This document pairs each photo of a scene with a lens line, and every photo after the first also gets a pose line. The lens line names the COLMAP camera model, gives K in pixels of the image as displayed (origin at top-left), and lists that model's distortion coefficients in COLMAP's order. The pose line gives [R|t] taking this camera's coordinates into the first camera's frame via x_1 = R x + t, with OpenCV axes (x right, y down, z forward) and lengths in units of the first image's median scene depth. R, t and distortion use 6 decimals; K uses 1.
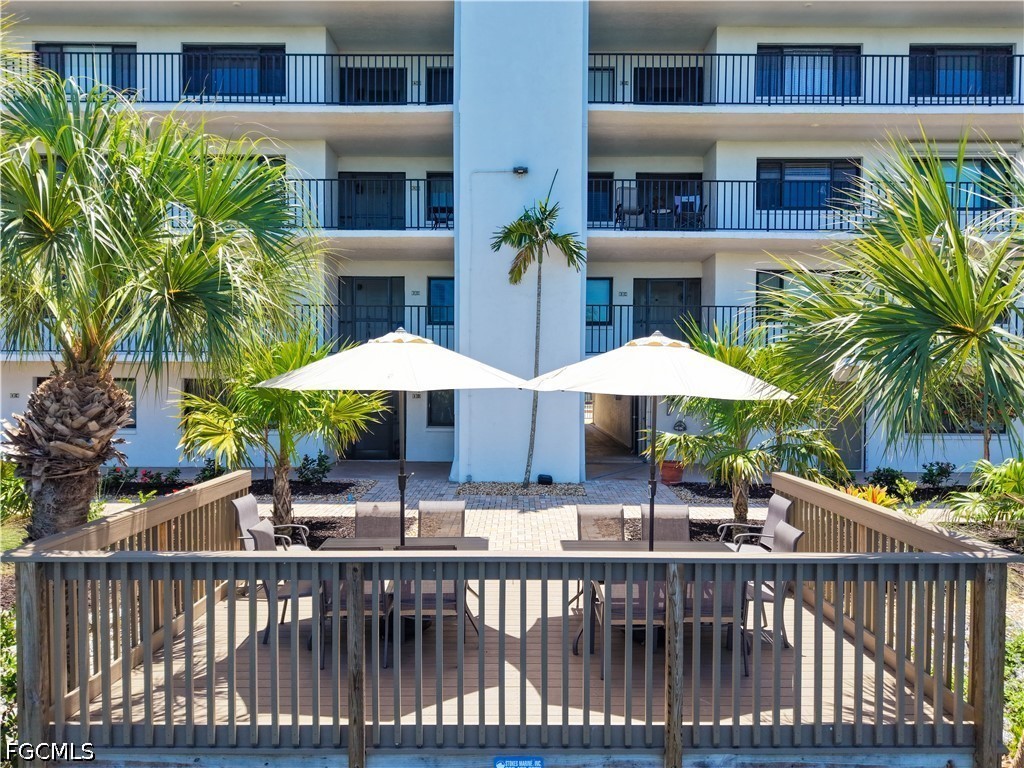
lens RADIAL K [[697.3, 0, 512.9], [0, 697.3, 386.7], [0, 0, 1]] dist [0.015747, -0.023060]
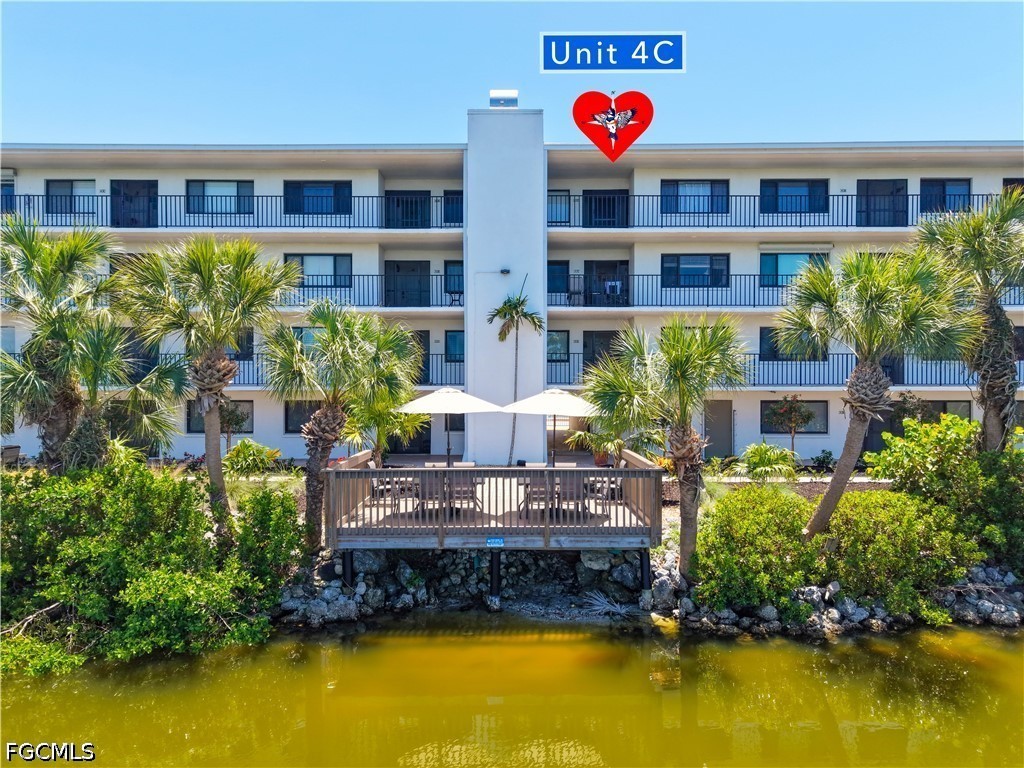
lens RADIAL K [[697.3, 0, 511.3], [0, 697.3, 383.4], [0, 0, 1]] dist [0.015747, -0.023060]
pose [[0.999972, -0.006907, -0.002834, 0.025281], [0.006853, 0.999802, -0.018685, -0.019160], [0.002962, 0.018665, 0.999821, -0.555516]]
